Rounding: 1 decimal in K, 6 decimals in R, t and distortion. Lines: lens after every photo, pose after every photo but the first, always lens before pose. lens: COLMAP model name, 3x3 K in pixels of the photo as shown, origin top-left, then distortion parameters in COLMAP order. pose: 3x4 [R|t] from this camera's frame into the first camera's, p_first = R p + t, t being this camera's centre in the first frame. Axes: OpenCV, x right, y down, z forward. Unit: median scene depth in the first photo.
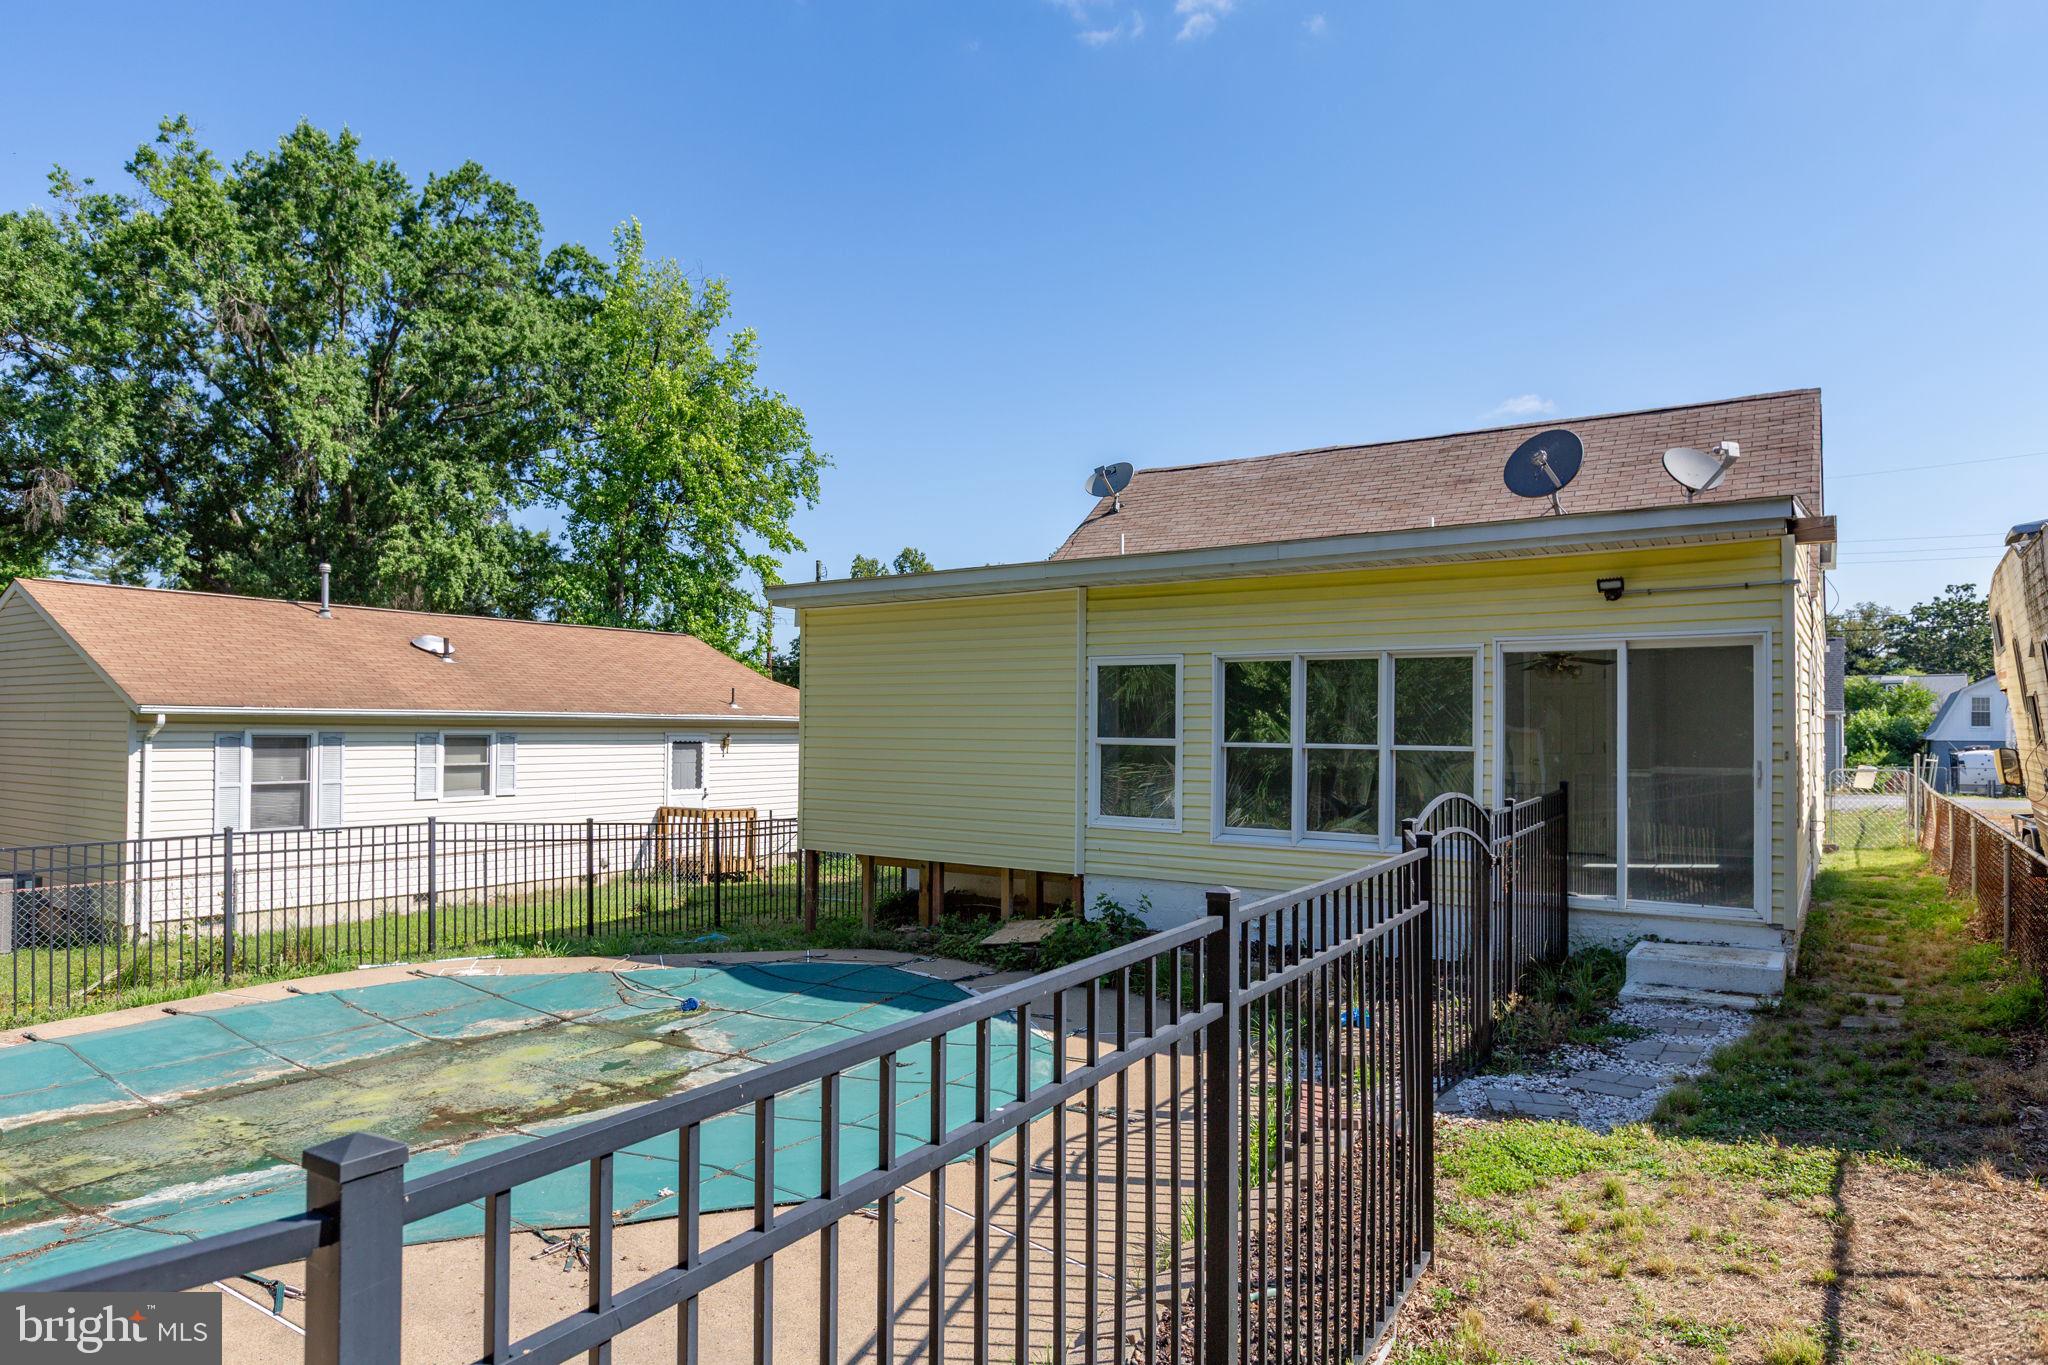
lens RADIAL K [[1220.5, 0, 1025.2], [0, 1220.5, 718.7], [0, 0, 1]] dist [-0.002524, 0.000666]
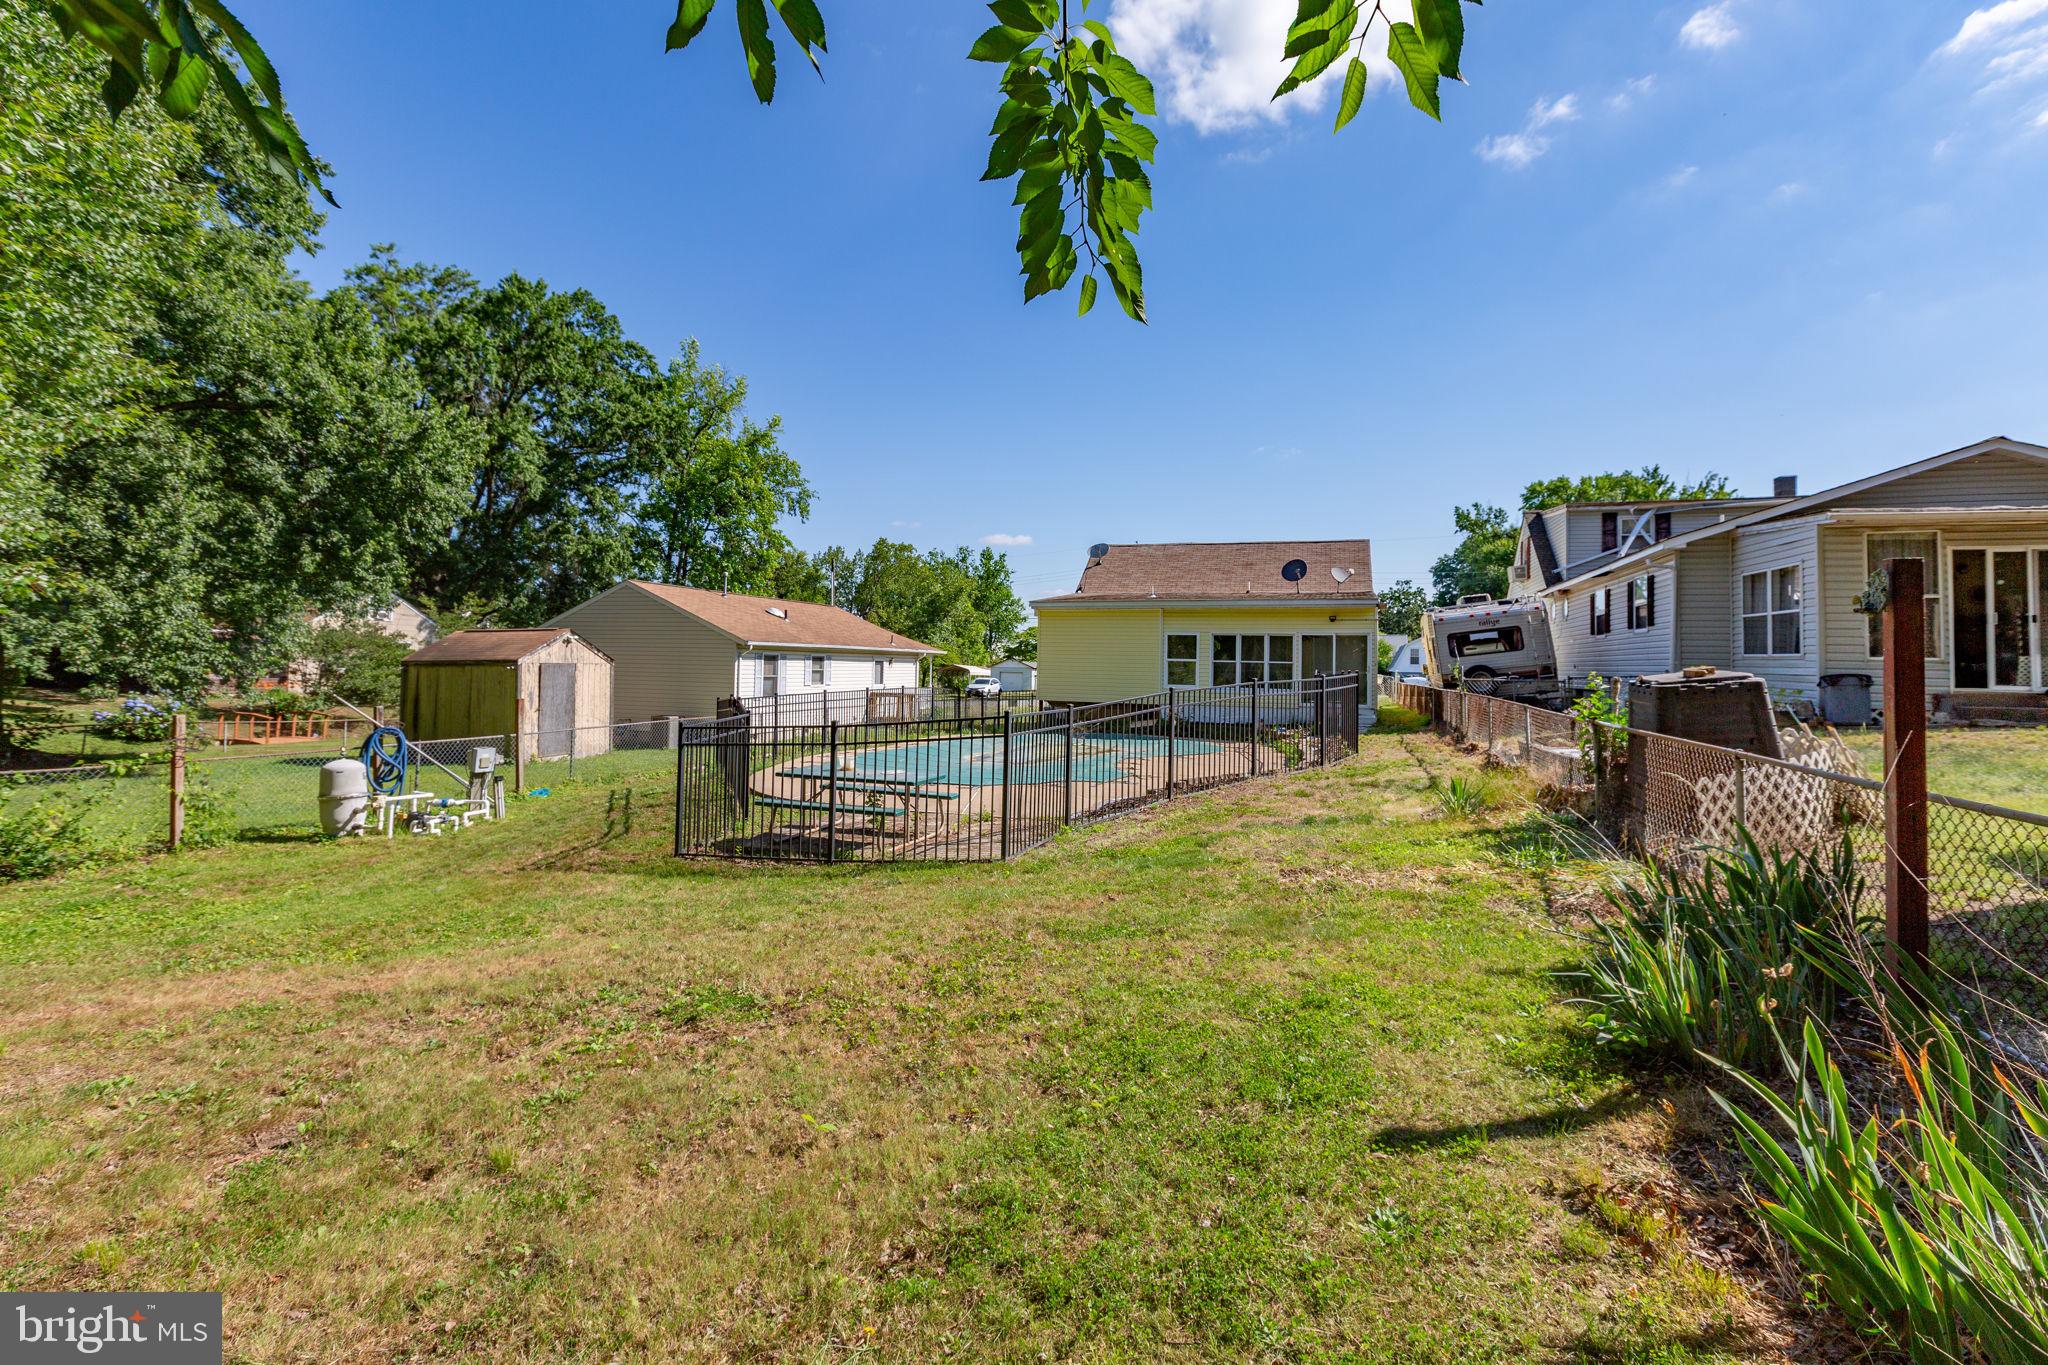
lens RADIAL K [[911.5, 0, 1021.5], [0, 911.5, 622.8], [0, 0, 1]] dist [-0.001431, -0.000084]
pose [[0.966508, 0.022997, 0.255606, -0.545190], [-0.014037, 0.999223, -0.036822, 0.009056], [-0.256254, 0.032001, 0.966080, -0.681230]]
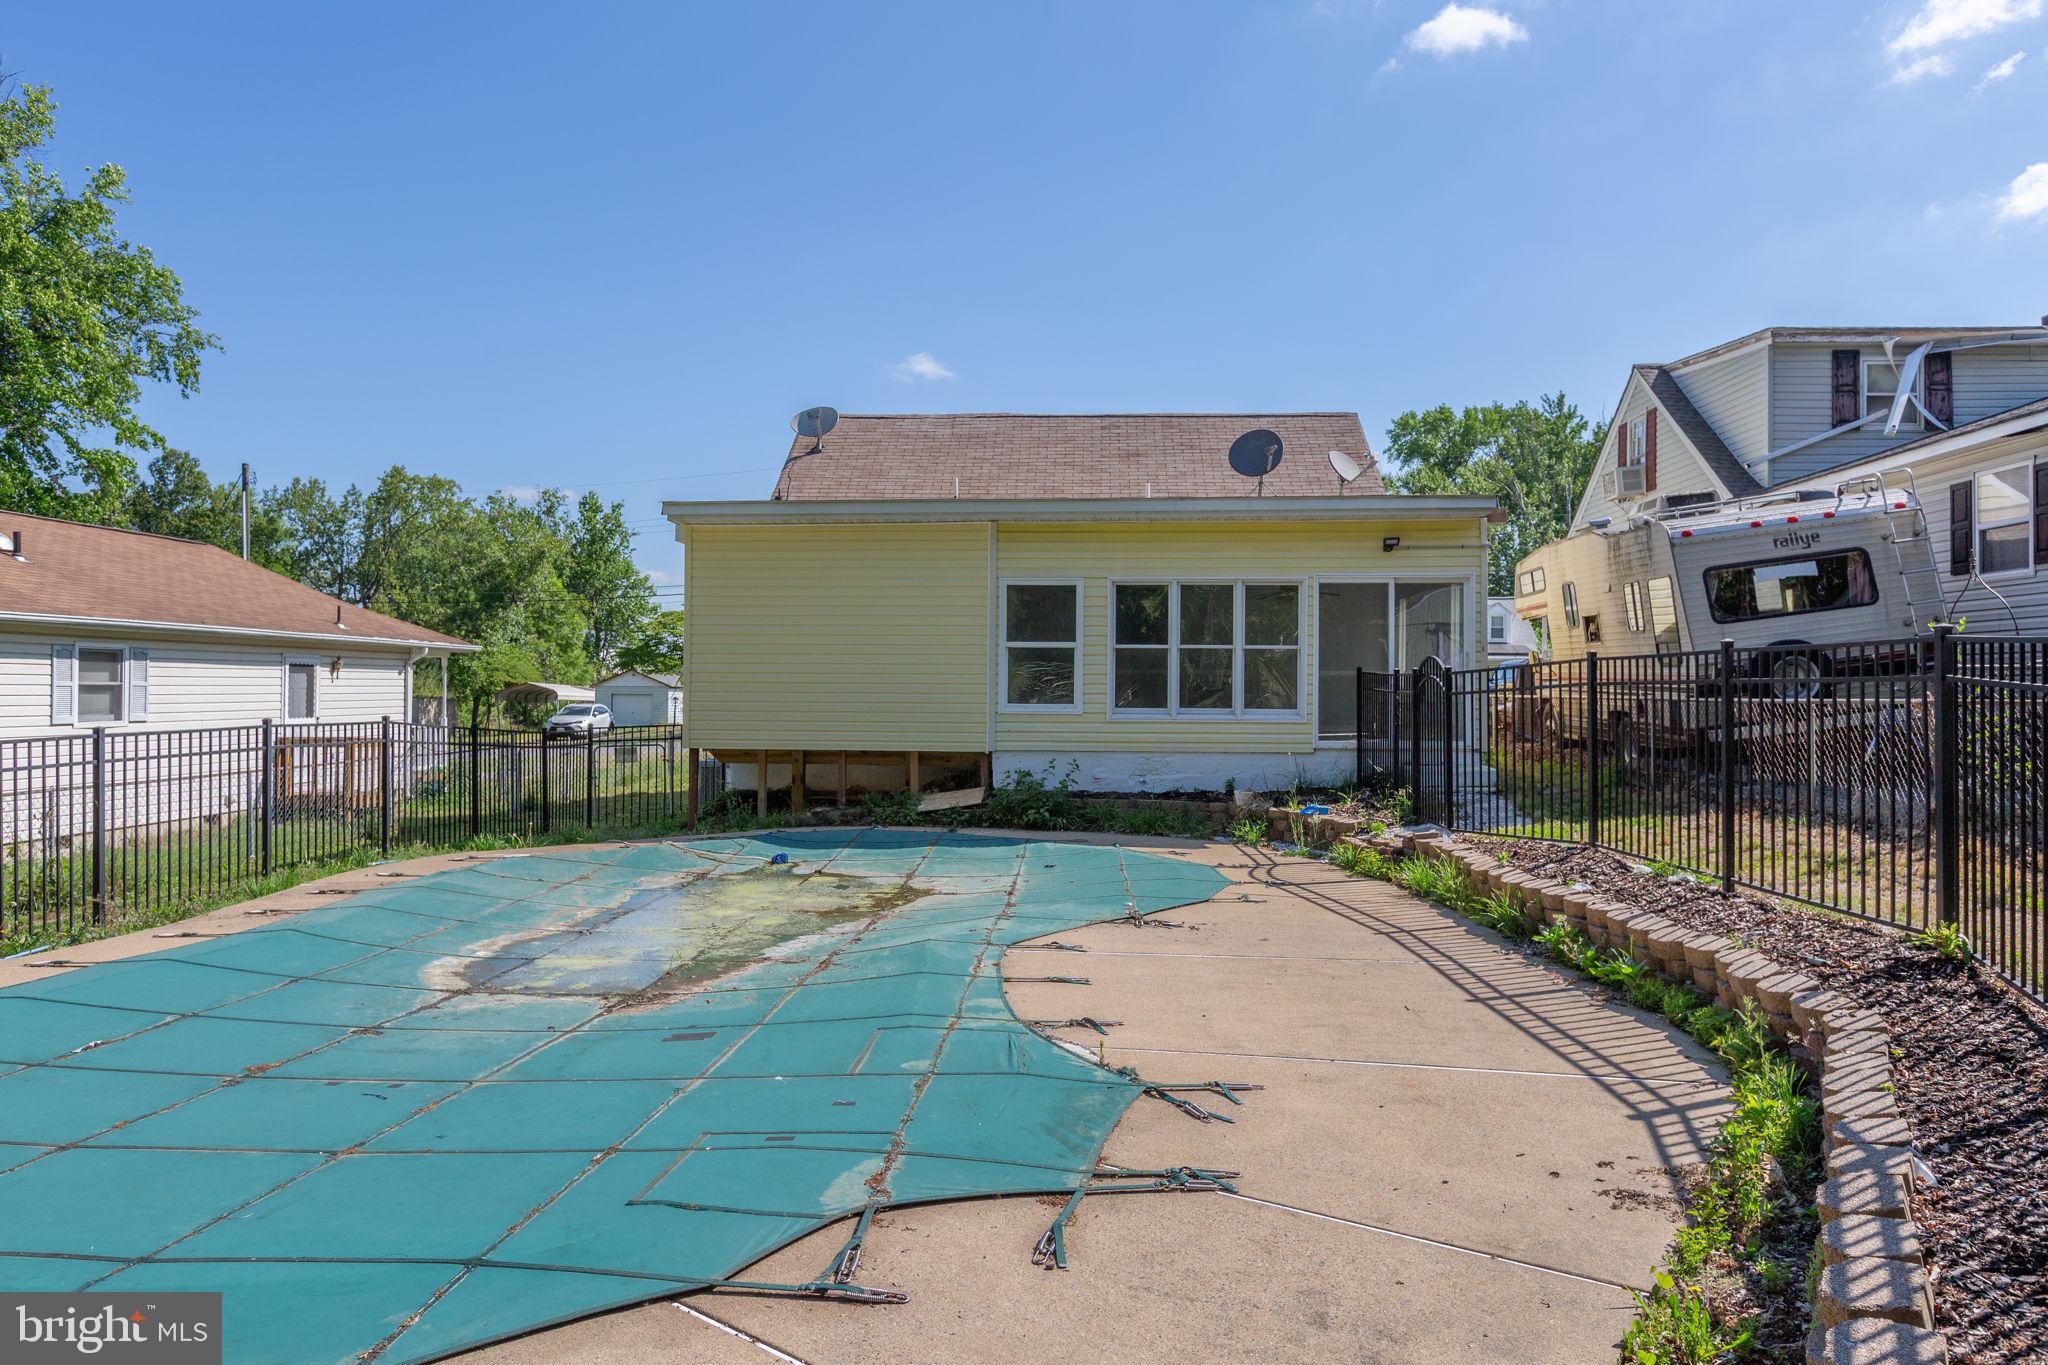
lens RADIAL K [[1312.0, 0, 1024.0], [0, 1312.0, 682.5], [0, 0, 1]] dist [0.003053, 0.000678]
pose [[0.860111, -0.001162, 0.510106, -0.387396], [-0.002326, 0.999978, 0.006199, 0.030763], [-0.510102, -0.006518, 0.860089, -0.107167]]
